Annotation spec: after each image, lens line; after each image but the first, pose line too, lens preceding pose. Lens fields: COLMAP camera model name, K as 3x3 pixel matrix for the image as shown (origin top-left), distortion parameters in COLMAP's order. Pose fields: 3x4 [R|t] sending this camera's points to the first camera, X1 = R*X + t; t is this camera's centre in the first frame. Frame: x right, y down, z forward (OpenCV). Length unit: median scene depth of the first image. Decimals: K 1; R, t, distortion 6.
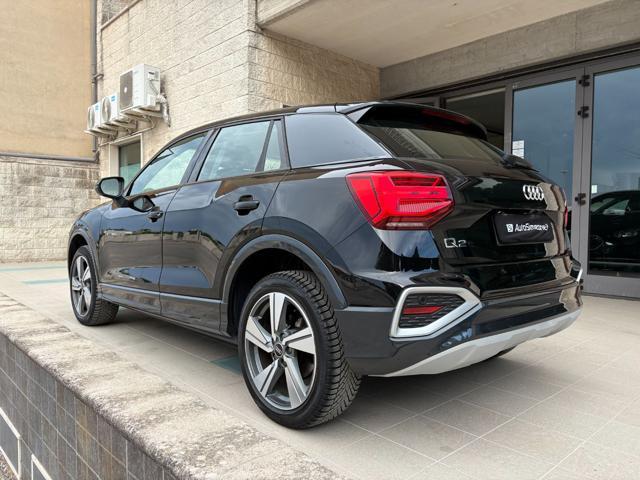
lens RADIAL K [[491.2, 0, 318.8], [0, 491.2, 228.5], [0, 0, 1]] dist [0.065621, -0.086354]
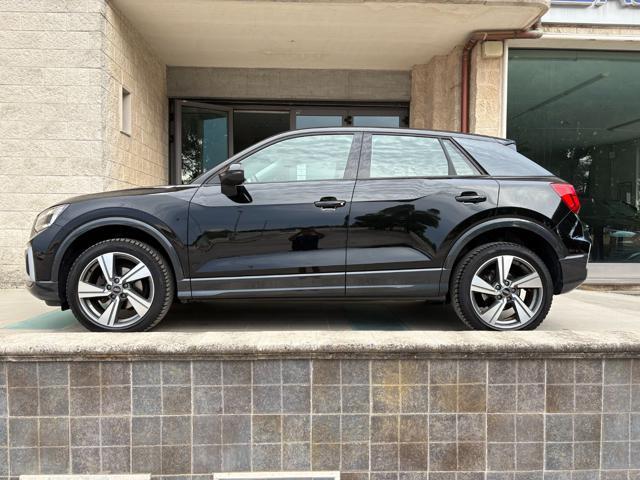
lens RADIAL K [[491.2, 0, 318.8], [0, 491.2, 228.5], [0, 0, 1]] dist [0.065621, -0.086354]
pose [[0.637596, -0.010139, 0.770304, -1.493222], [0.013163, 0.999911, 0.002267, 0.029418], [-0.770259, 0.008694, 0.637673, 0.400192]]
